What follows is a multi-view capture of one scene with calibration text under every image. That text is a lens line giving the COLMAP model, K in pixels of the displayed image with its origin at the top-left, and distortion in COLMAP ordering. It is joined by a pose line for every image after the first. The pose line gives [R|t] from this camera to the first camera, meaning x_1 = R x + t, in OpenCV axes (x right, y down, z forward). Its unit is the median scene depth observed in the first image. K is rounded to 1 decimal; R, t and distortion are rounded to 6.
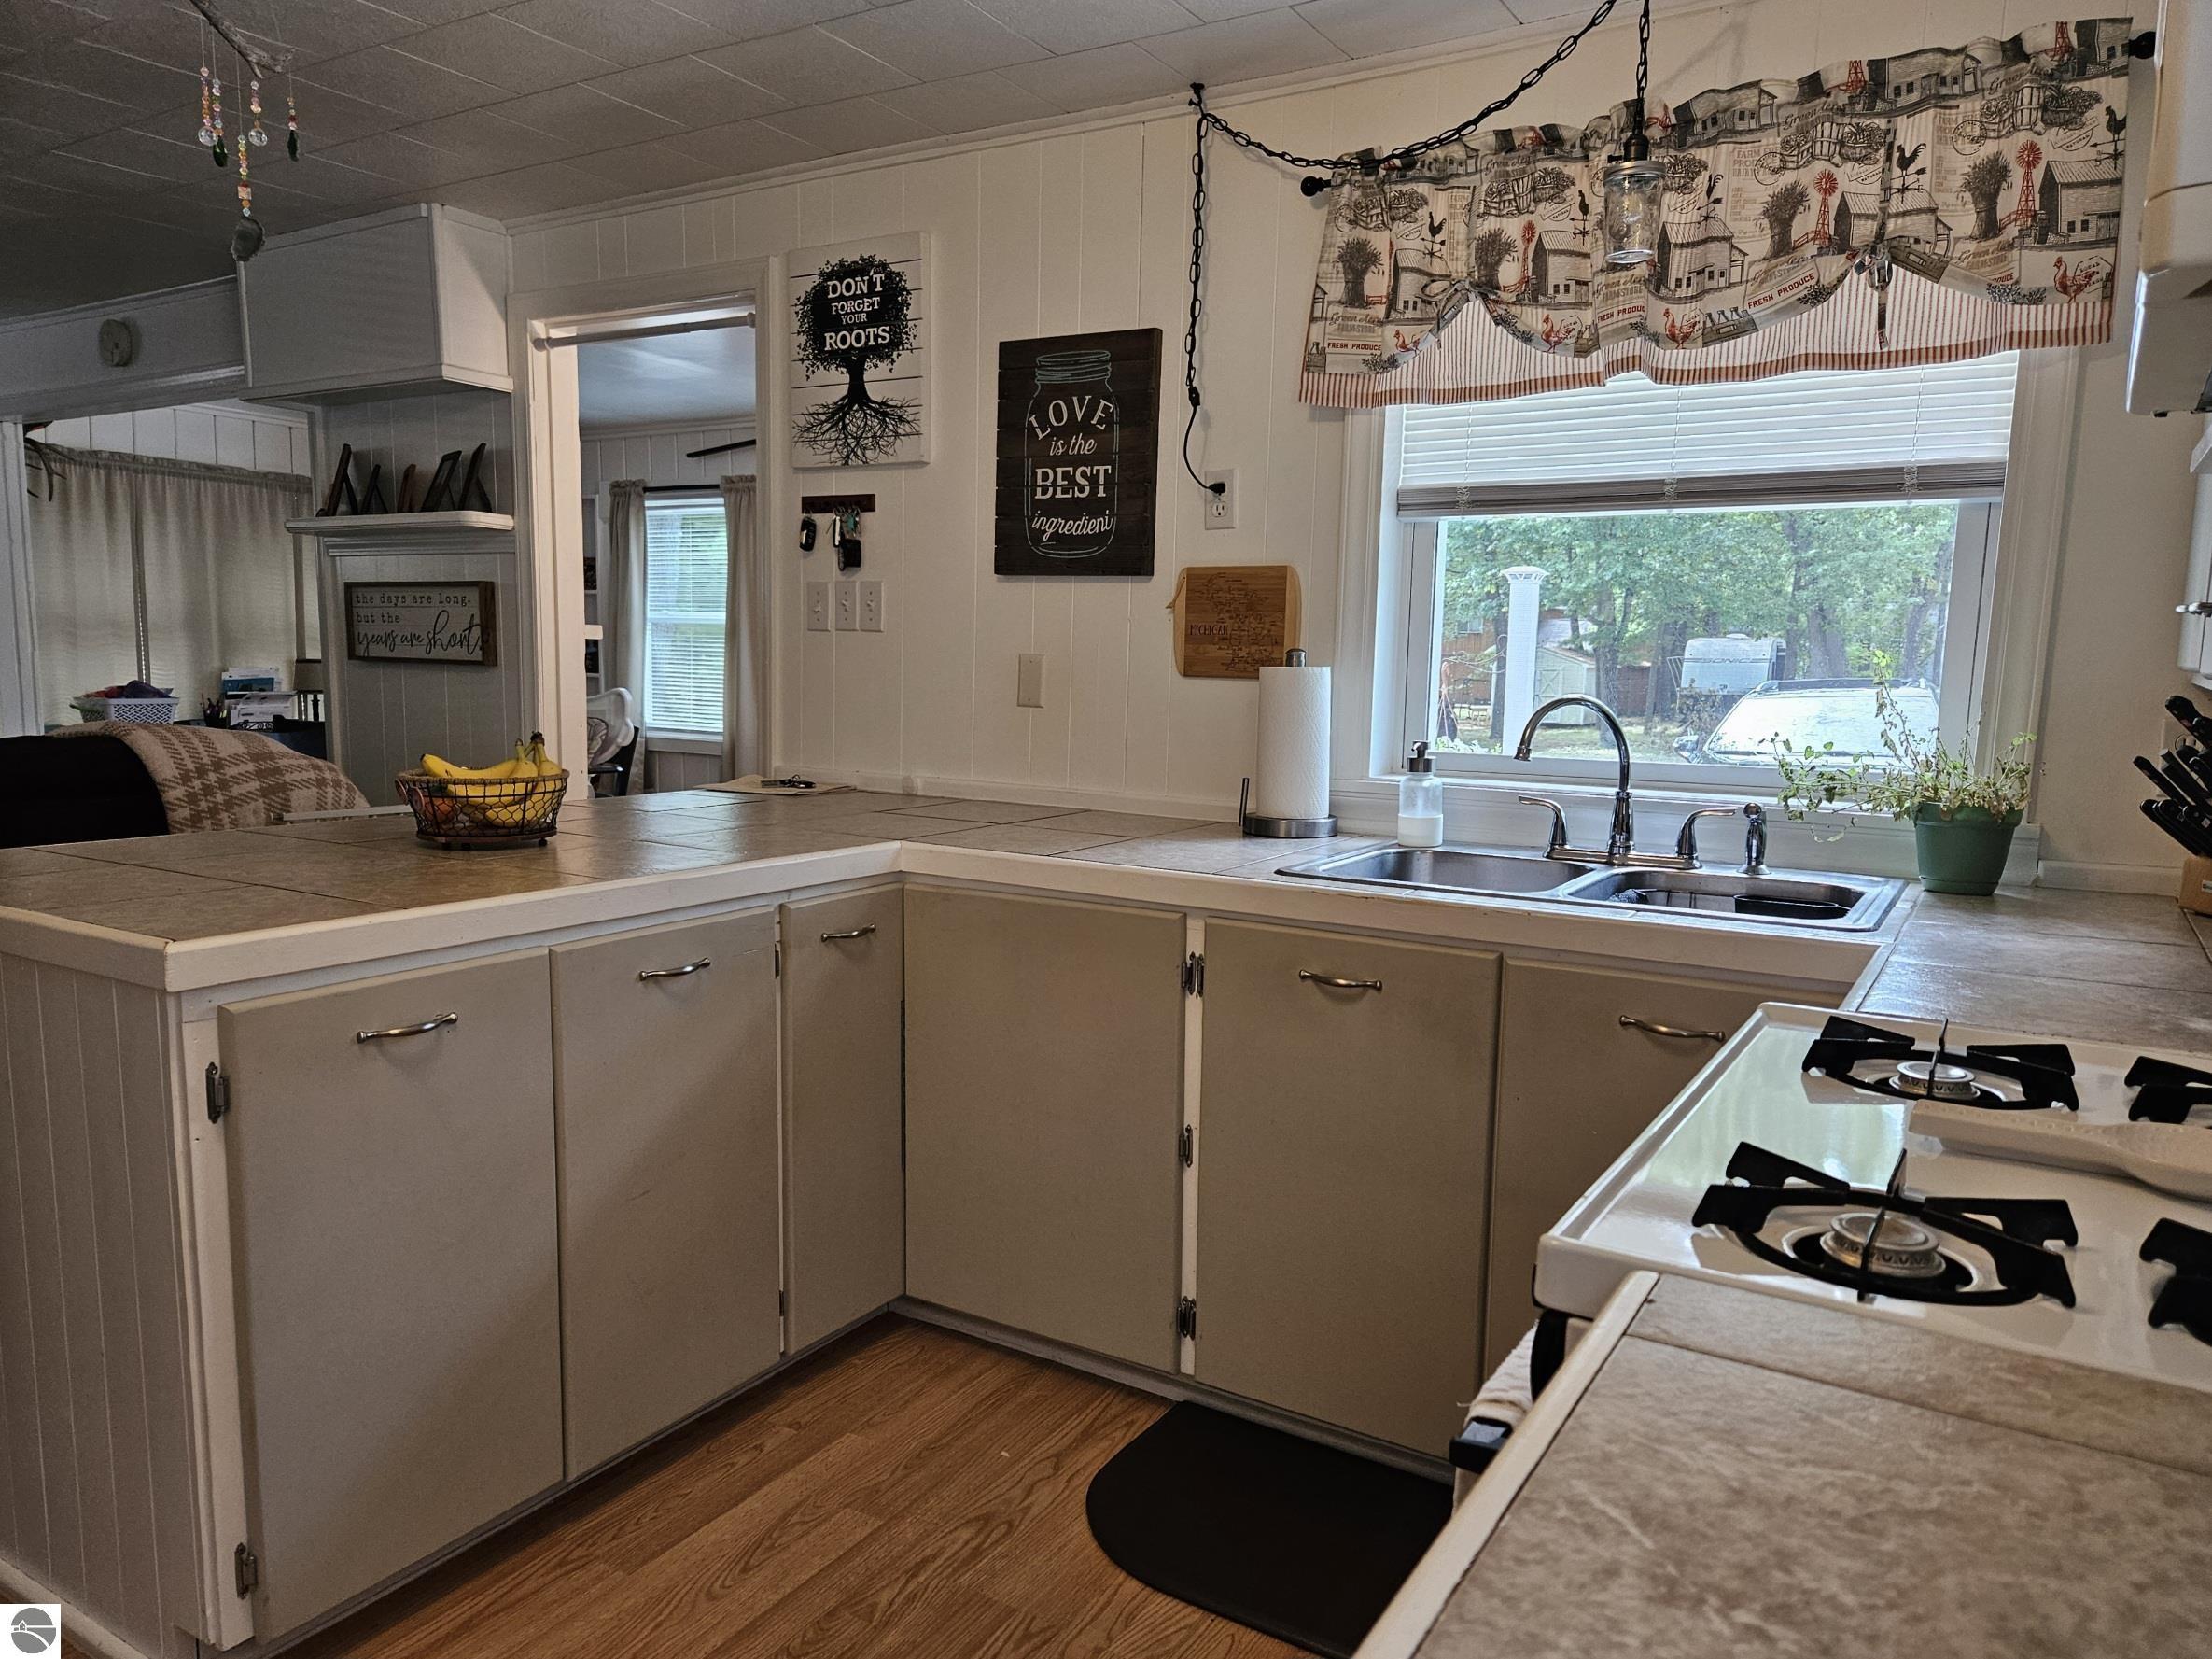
lens RADIAL K [[1498.5, 0, 1110.9], [0, 1498.5, 862.0], [0, 0, 1]] dist [0.073982, -0.059005]
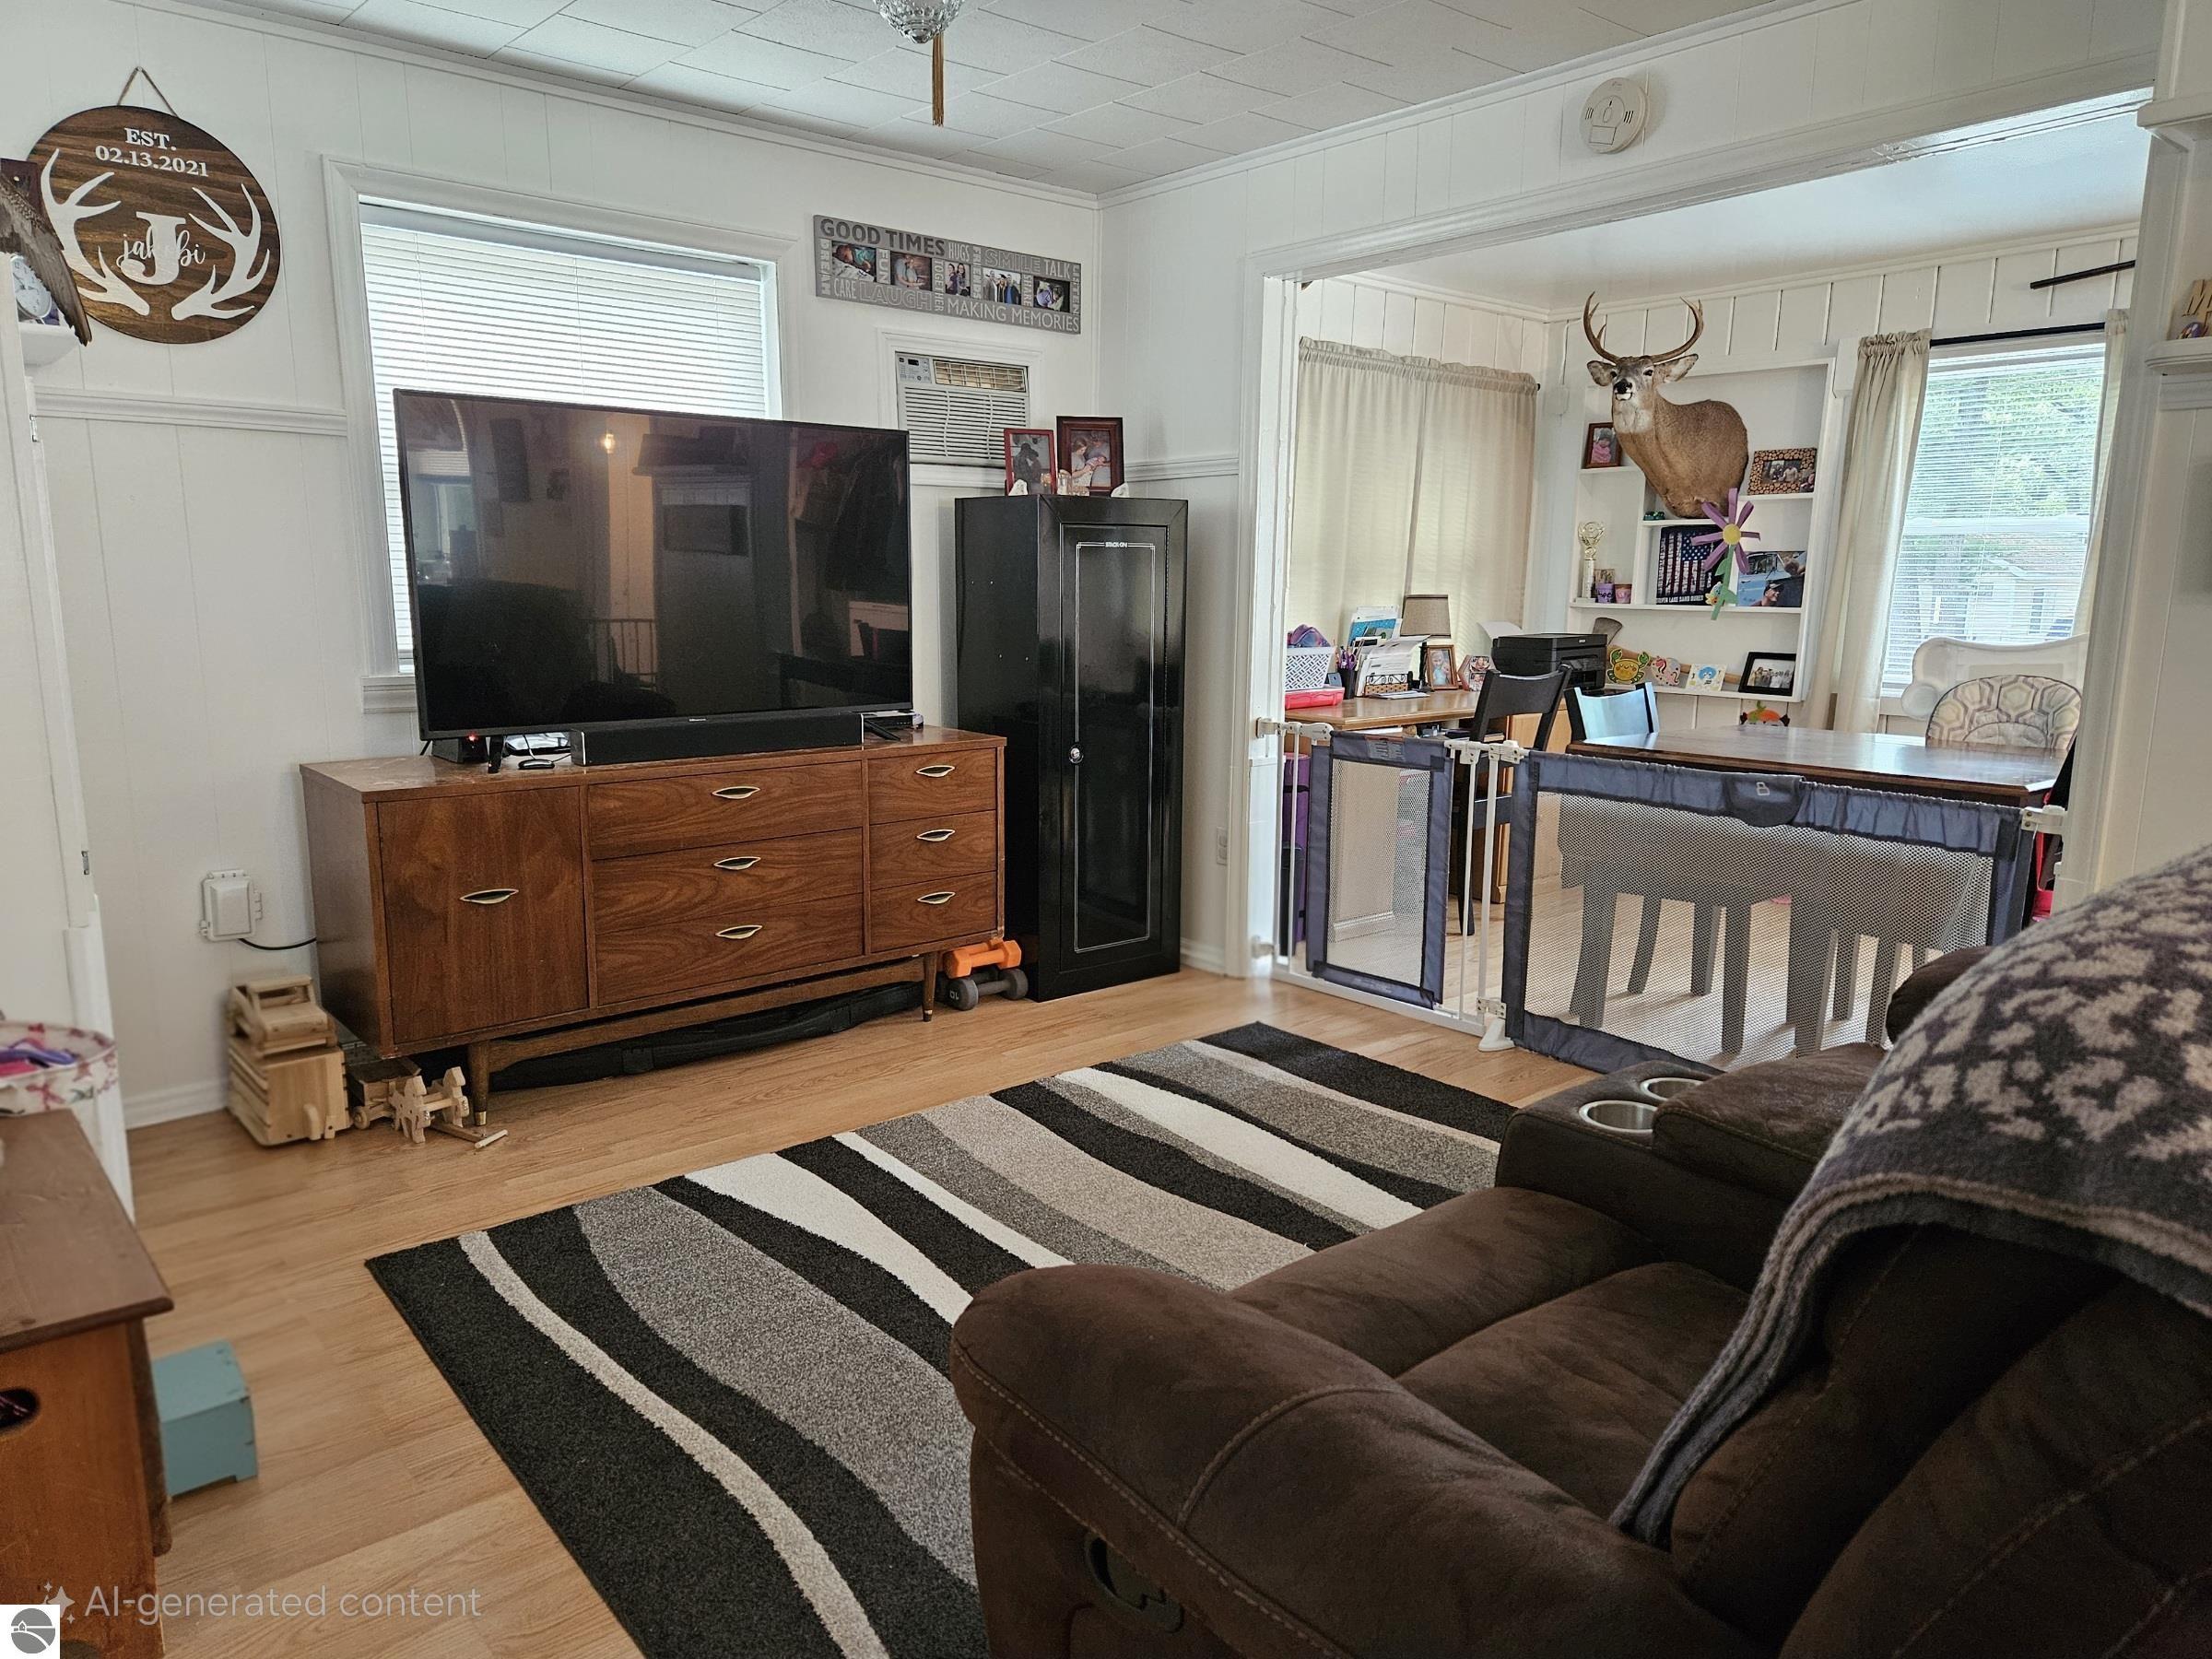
lens RADIAL K [[1478.8, 0, 1111.8], [0, 1478.8, 844.1], [0, 0, 1]] dist [0.074139, -0.062310]
pose [[0.950525, 0.045026, -0.307369, -1.024469], [-0.033401, 0.998517, 0.042980, -0.072046], [0.308848, -0.030587, 0.950619, 0.485613]]
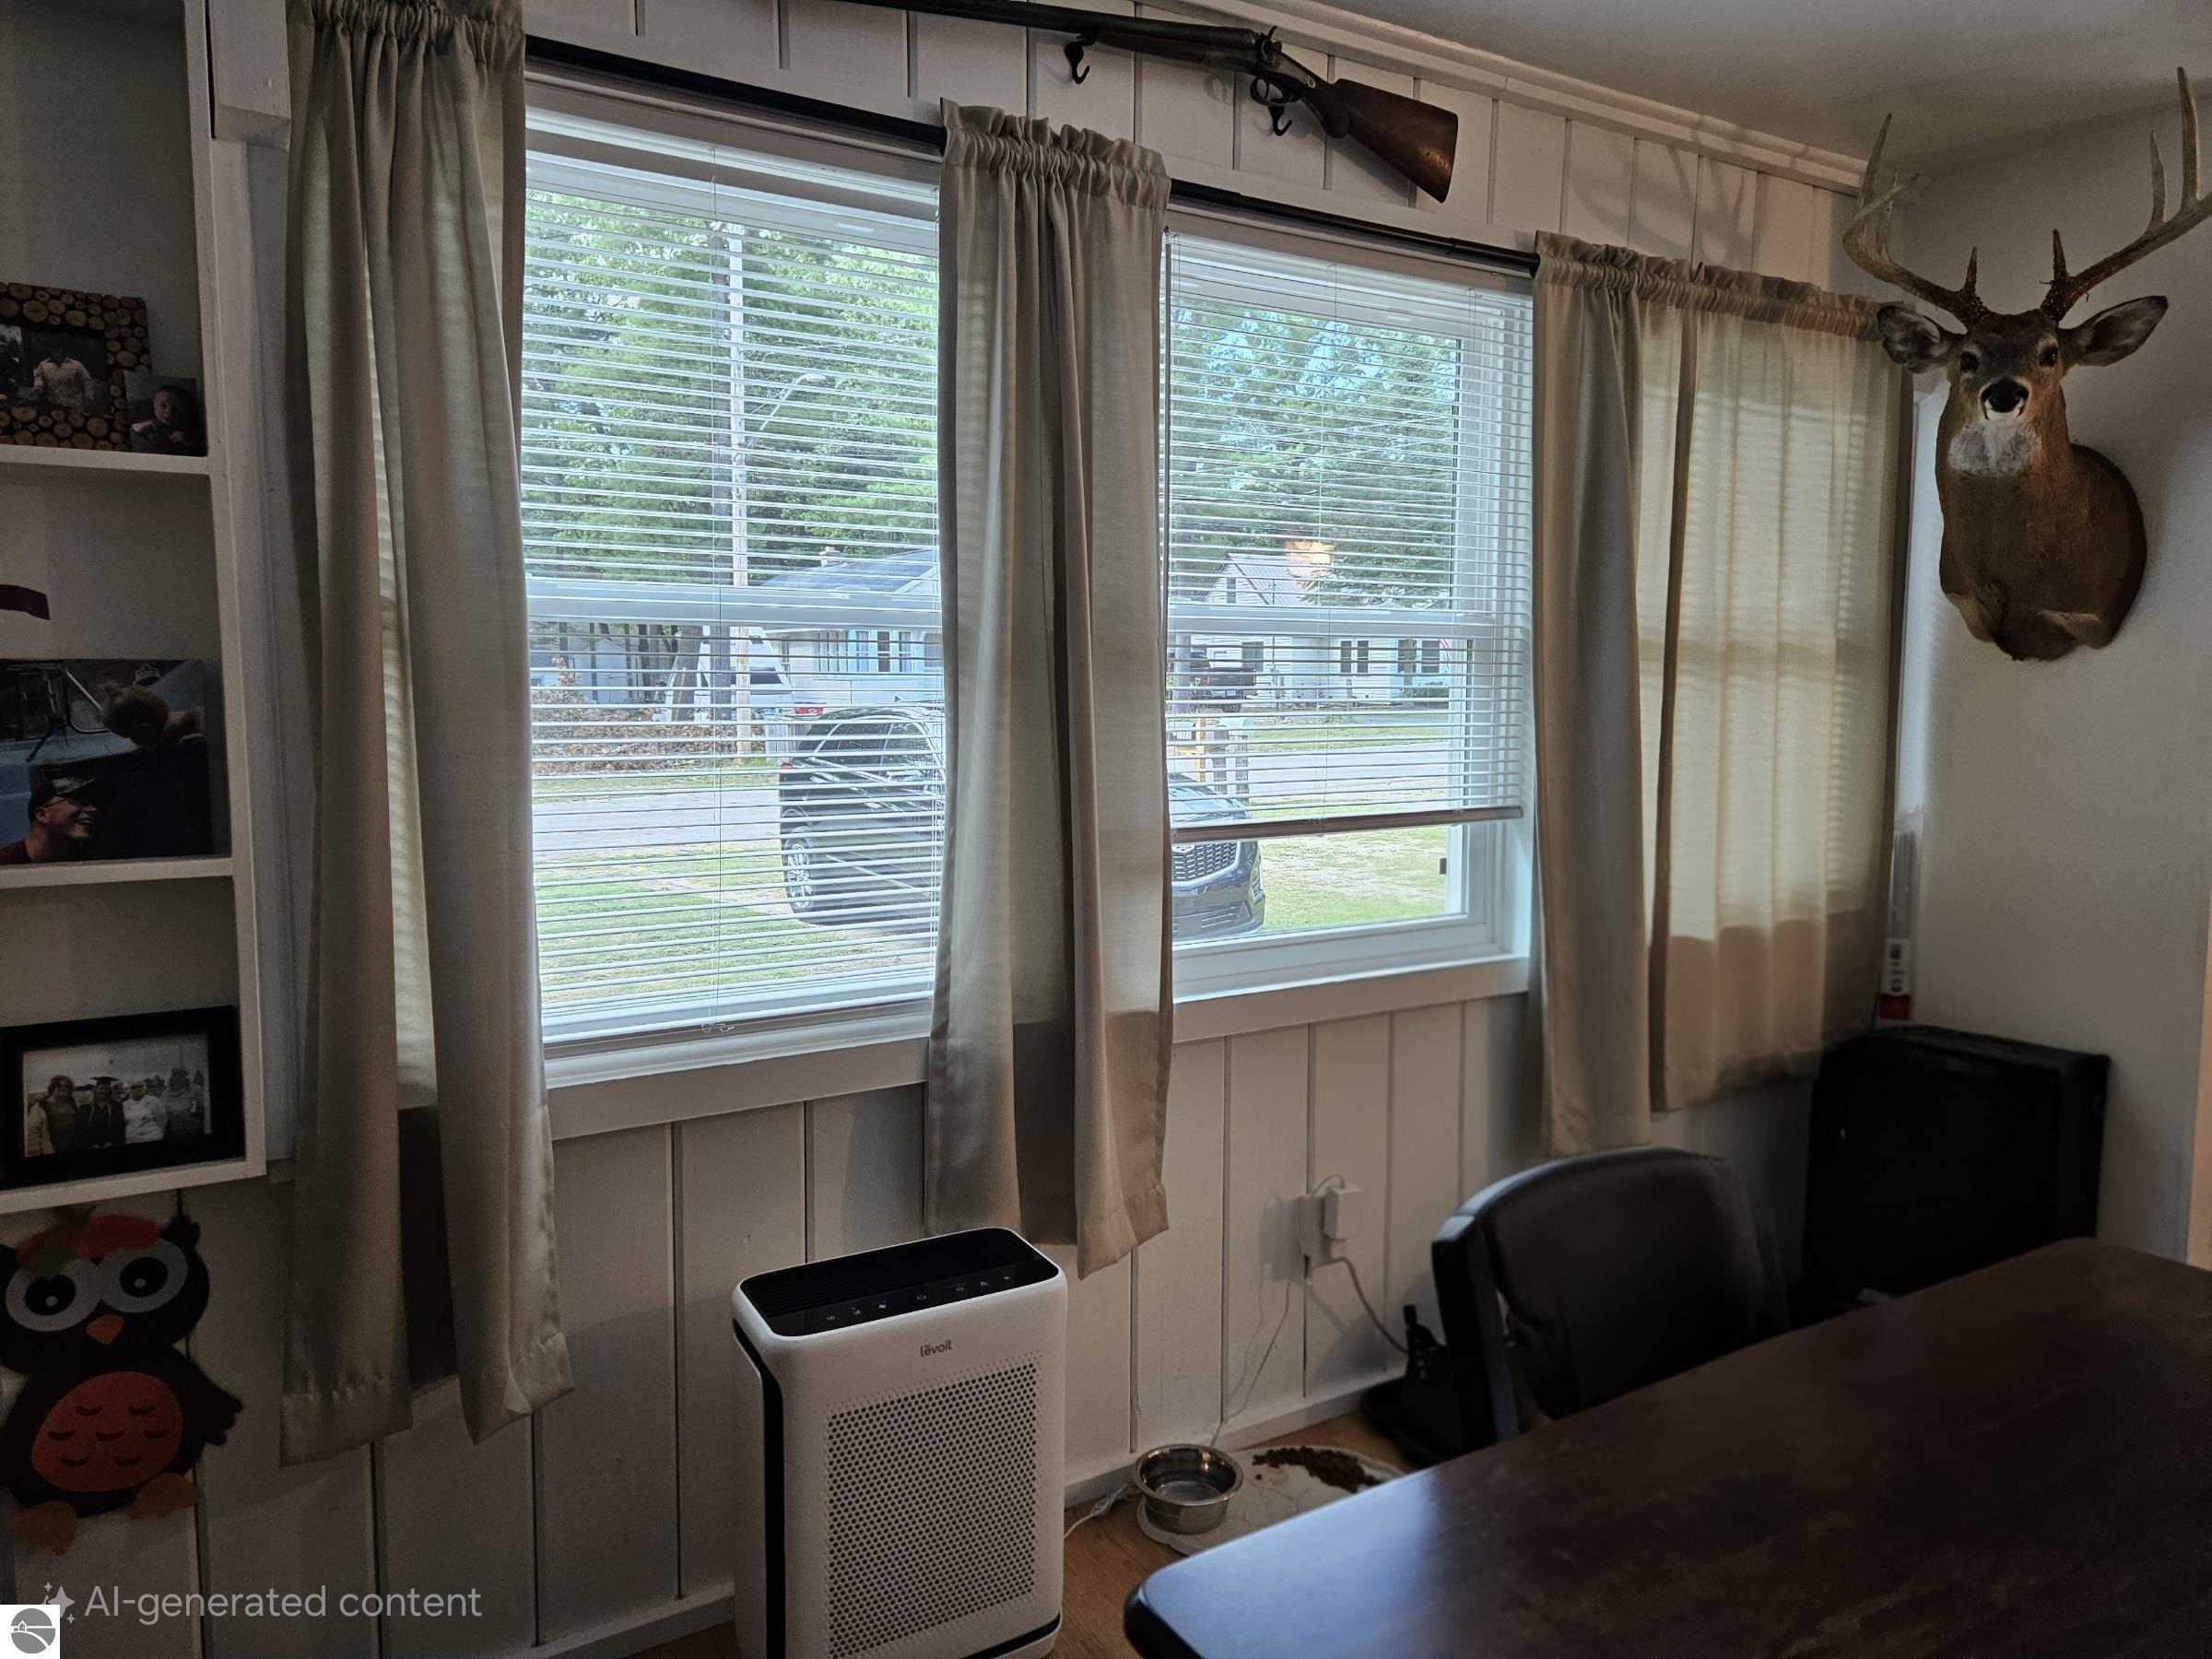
lens RADIAL K [[1481.7, 0, 1084.7], [0, 1481.7, 835.2], [0, 0, 1]] dist [0.064526, -0.050484]
pose [[0.454475, -0.109298, 0.884028, -1.122839], [0.132695, 0.989677, 0.054142, -0.293423], [-0.880820, 0.092700, 0.464287, 1.905142]]
